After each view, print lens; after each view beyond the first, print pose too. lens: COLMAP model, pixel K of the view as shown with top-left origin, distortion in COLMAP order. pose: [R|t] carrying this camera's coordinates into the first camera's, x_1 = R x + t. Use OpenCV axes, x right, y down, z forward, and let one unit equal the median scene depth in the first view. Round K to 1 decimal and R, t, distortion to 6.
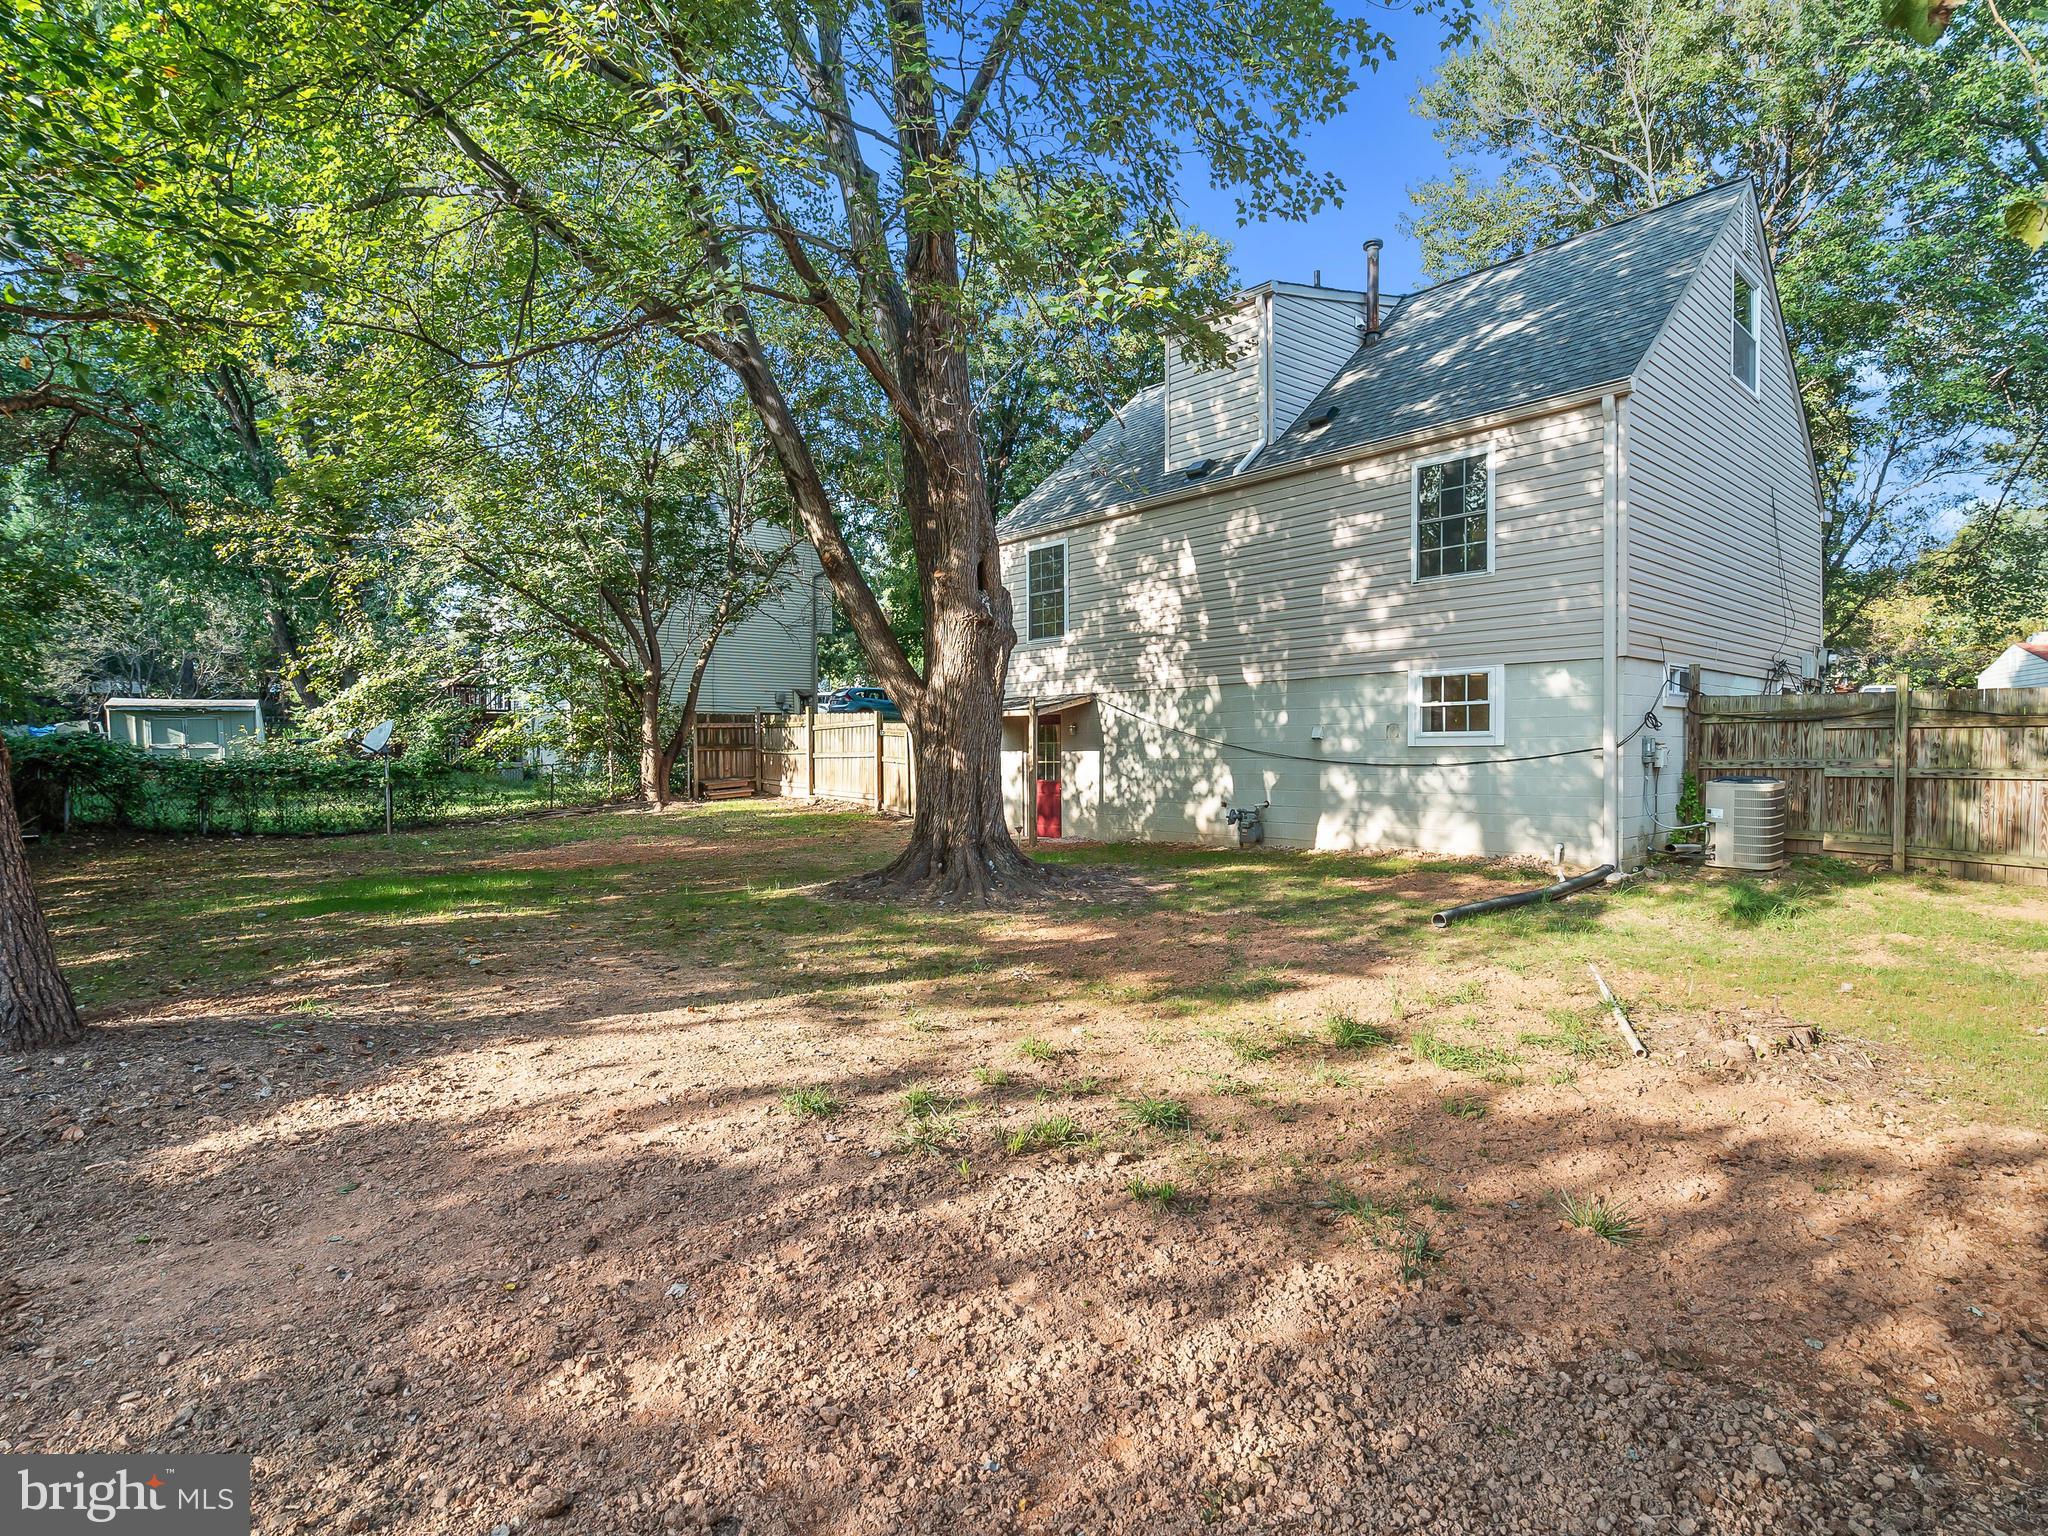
lens RADIAL K [[1059.5, 0, 1024.0], [0, 1059.5, 768.0], [0, 0, 1]] dist [-0.003506, -0.000945]
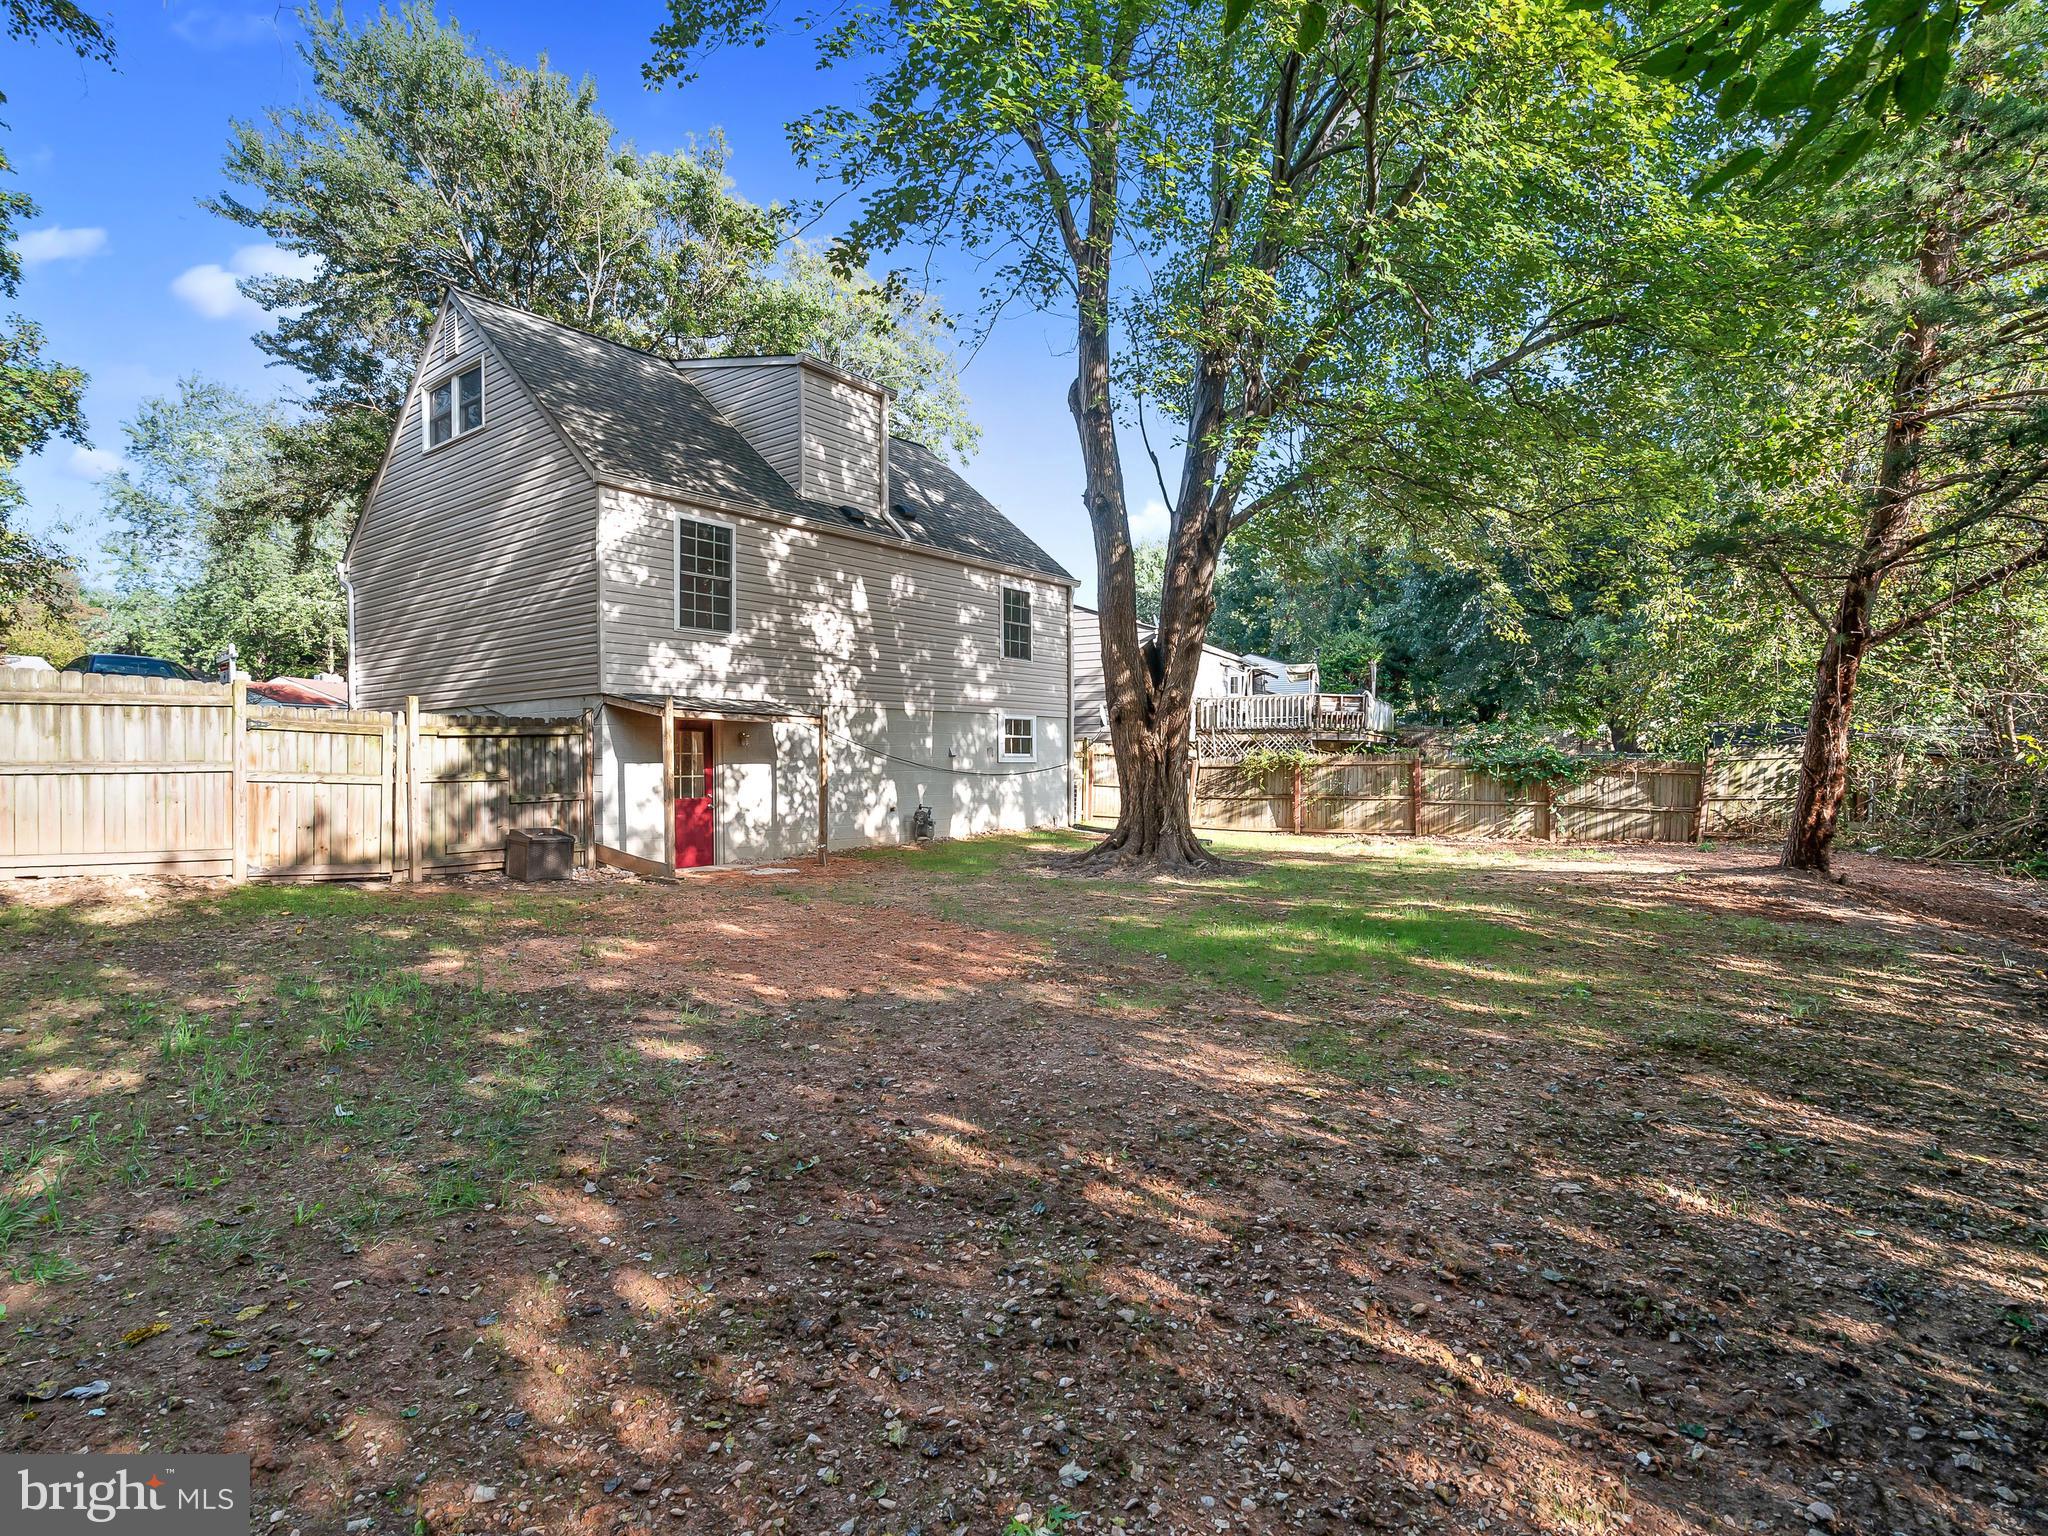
lens RADIAL K [[1059.5, 0, 1024.0], [0, 1059.5, 768.0], [0, 0, 1]] dist [-0.003506, -0.000945]
pose [[-0.193894, 0.006406, 0.981002, -0.959076], [0.014565, 0.999887, -0.003650, -0.008346], [-0.980914, 0.013581, -0.193965, 1.033468]]
